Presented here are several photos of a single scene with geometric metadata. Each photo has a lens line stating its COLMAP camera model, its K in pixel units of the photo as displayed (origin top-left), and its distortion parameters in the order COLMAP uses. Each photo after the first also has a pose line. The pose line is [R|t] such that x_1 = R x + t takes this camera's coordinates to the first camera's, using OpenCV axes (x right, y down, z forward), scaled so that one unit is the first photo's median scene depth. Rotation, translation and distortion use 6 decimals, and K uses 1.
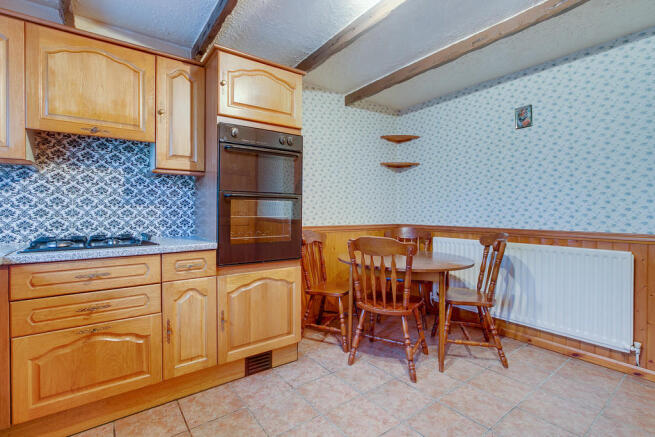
lens RADIAL K [[305.8, 0, 328.2], [0, 305.8, 217.3], [0, 0, 1]] dist [0.001888, 0.000112]
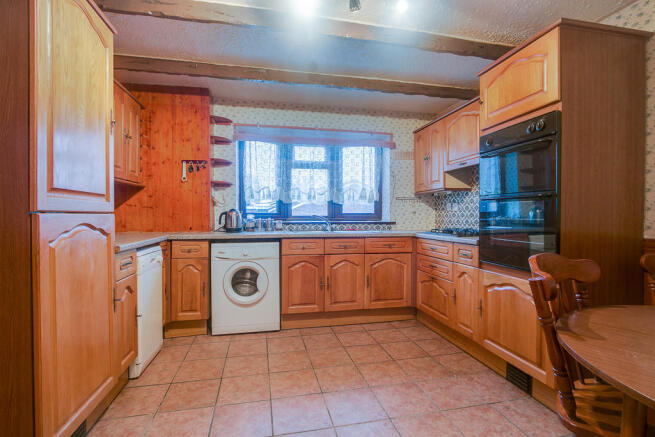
lens RADIAL K [[305.8, 0, 327.3], [0, 305.8, 216.3], [0, 0, 1]] dist [0.001888, 0.000112]
pose [[-0.410171, 0.004509, -0.911998, 0.998920], [-0.015415, 0.999811, 0.011876, -0.015146], [0.911879, 0.018930, -0.410023, 0.988261]]
